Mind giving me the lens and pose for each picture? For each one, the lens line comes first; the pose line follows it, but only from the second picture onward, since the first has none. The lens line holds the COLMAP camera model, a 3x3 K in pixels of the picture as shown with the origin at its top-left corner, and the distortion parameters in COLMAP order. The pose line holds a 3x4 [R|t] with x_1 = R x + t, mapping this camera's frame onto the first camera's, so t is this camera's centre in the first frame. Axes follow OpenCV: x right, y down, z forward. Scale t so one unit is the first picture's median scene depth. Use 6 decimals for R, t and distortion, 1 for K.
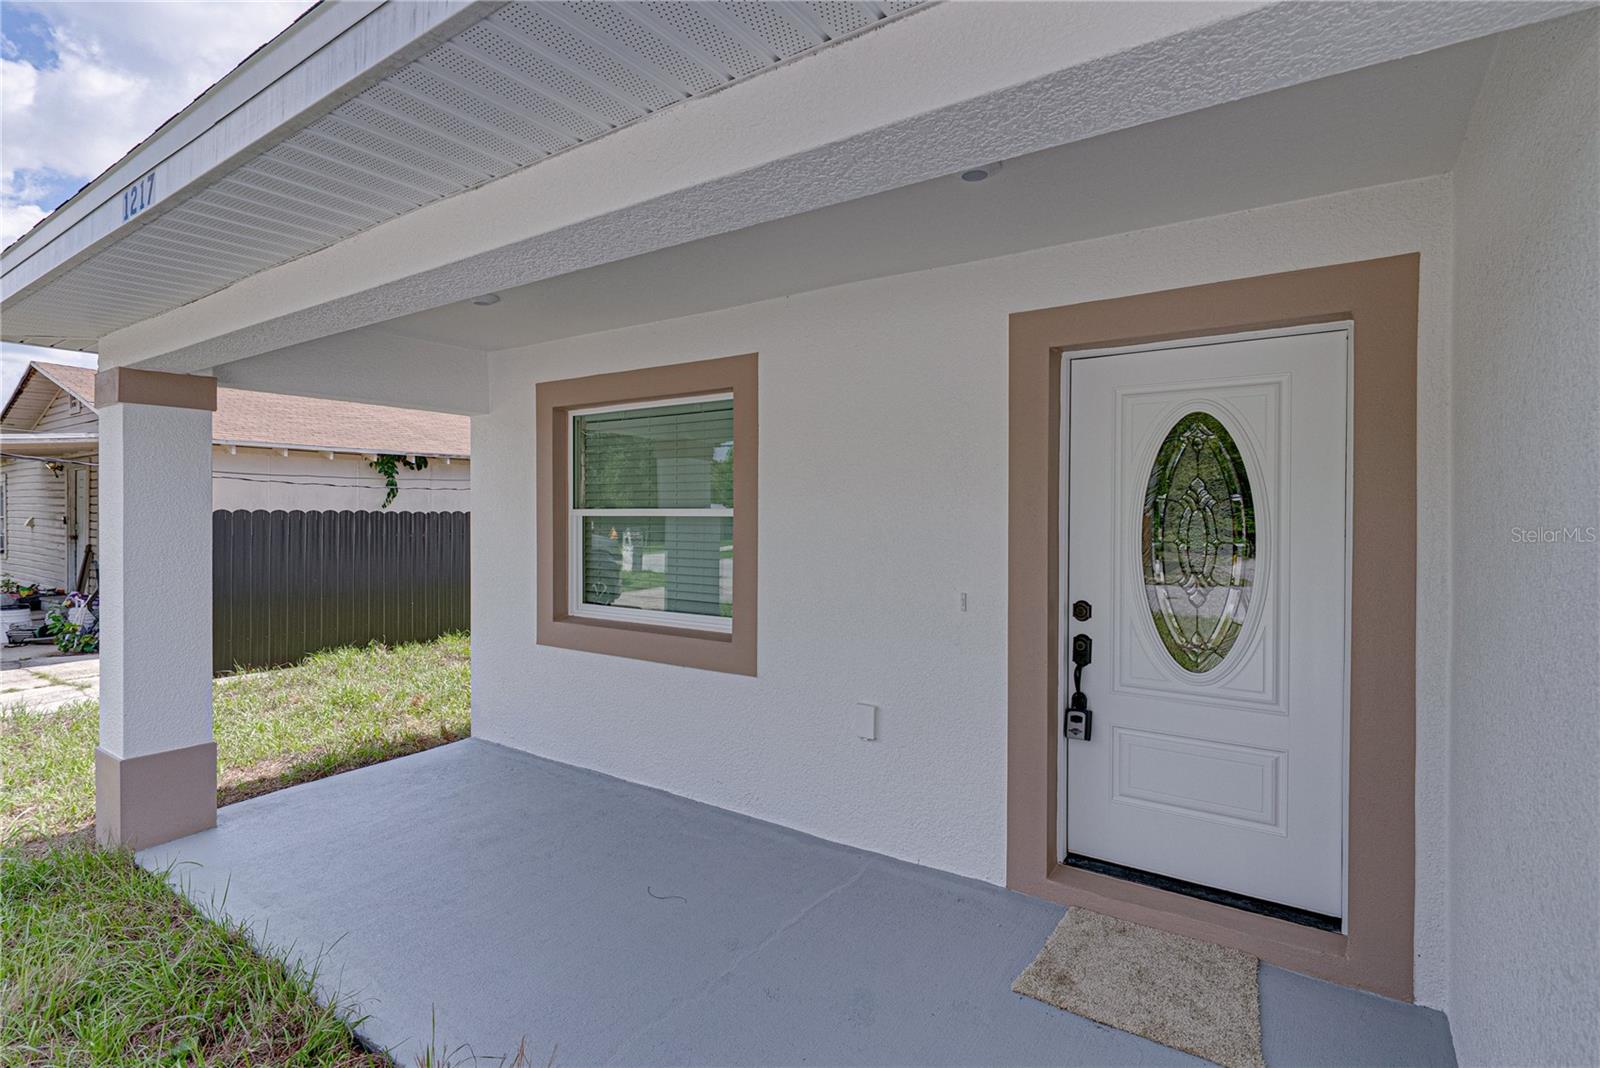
lens RADIAL K [[781.9, 0, 755.9], [0, 781.9, 518.1], [0, 0, 1]] dist [0.013032, -0.000618]
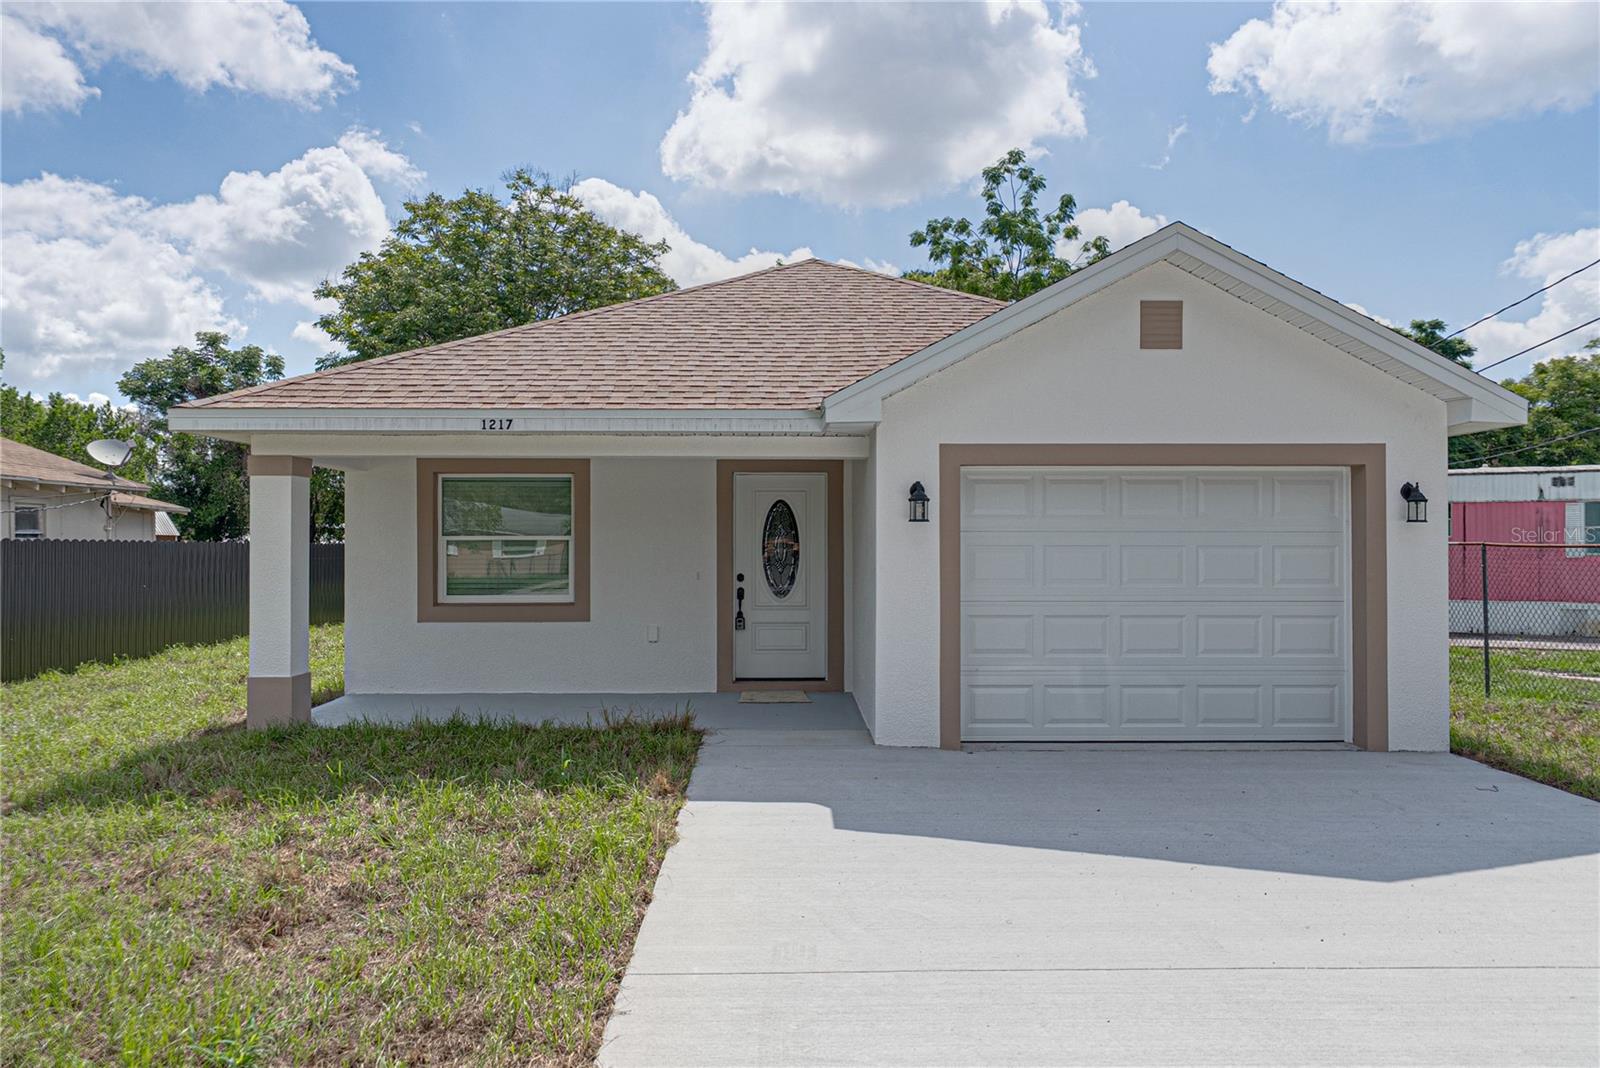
lens RADIAL K [[1079.8, 0, 798.5], [0, 1079.8, 527.8], [0, 0, 1]] dist [0.001459, -0.000707]
pose [[0.803114, 0.004493, 0.595808, -1.101133], [0.007021, 0.999831, -0.017003, 0.016595], [-0.595783, 0.017839, 0.802947, -1.379335]]
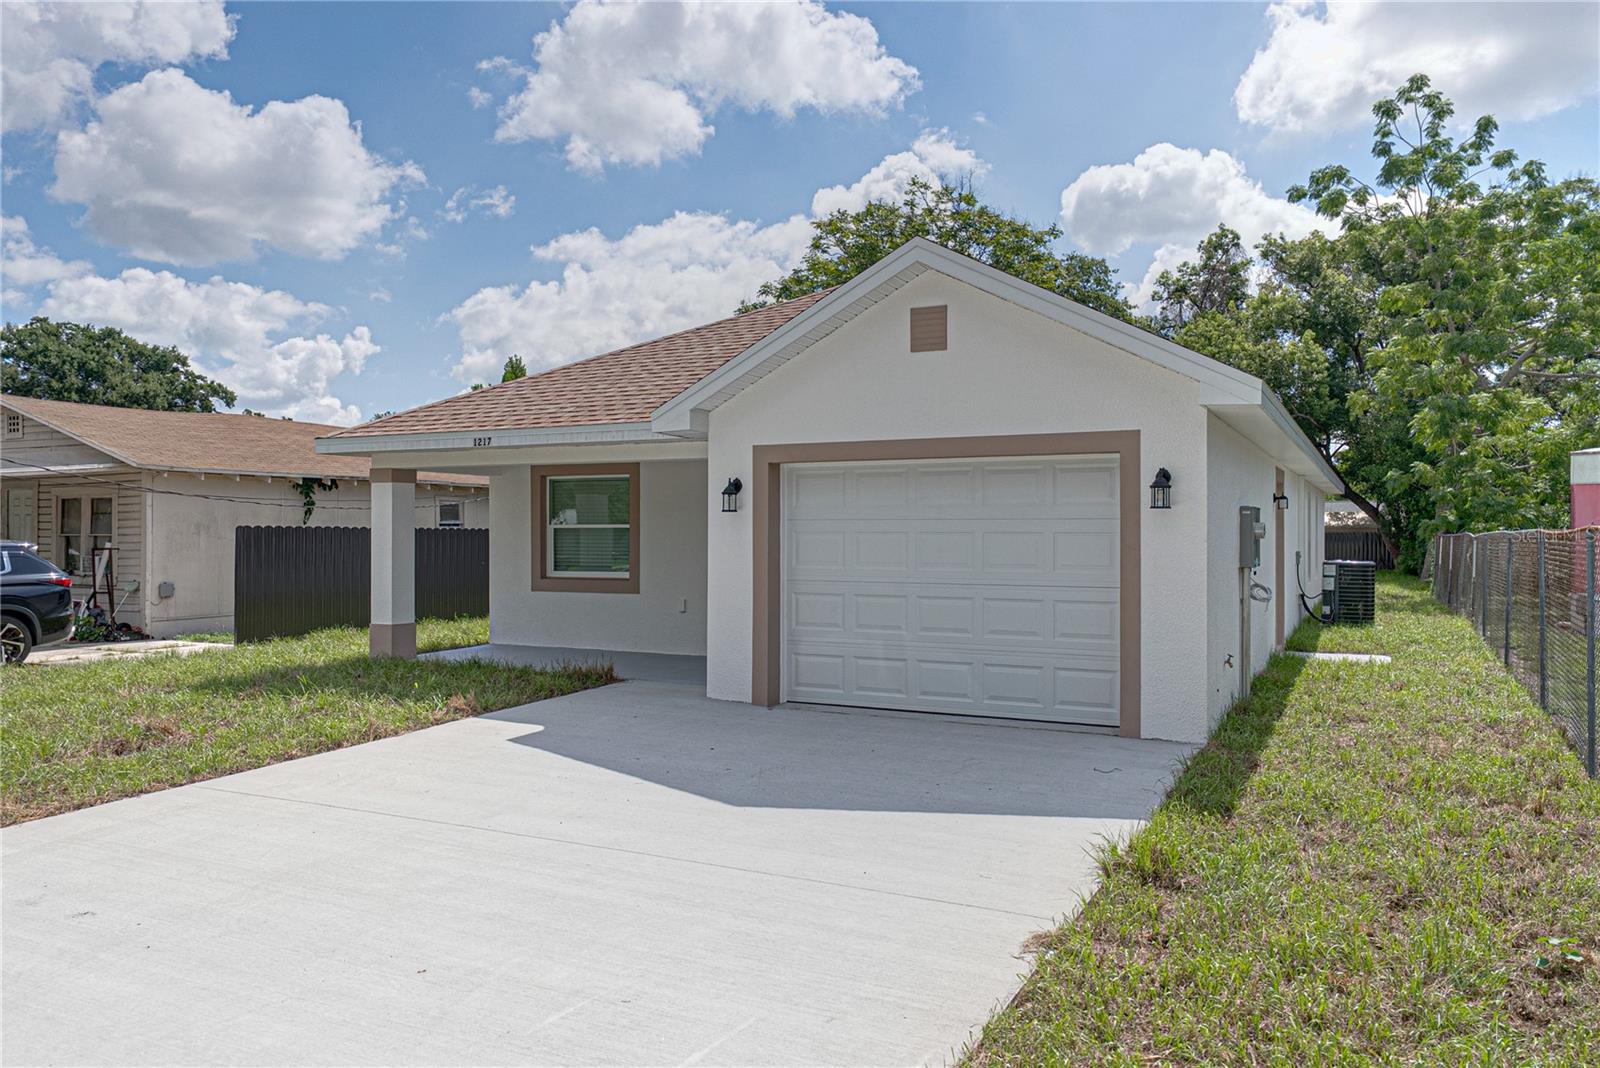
lens RADIAL K [[1121.1, 0, 830.3], [0, 1121.1, 531.5], [0, 0, 1]] dist [0.002217, 0.002148]
pose [[0.985980, -0.003166, 0.166834, 0.003981], [0.004278, 0.999971, -0.006303, 0.031610], [-0.166810, 0.006929, 0.985965, -2.323328]]
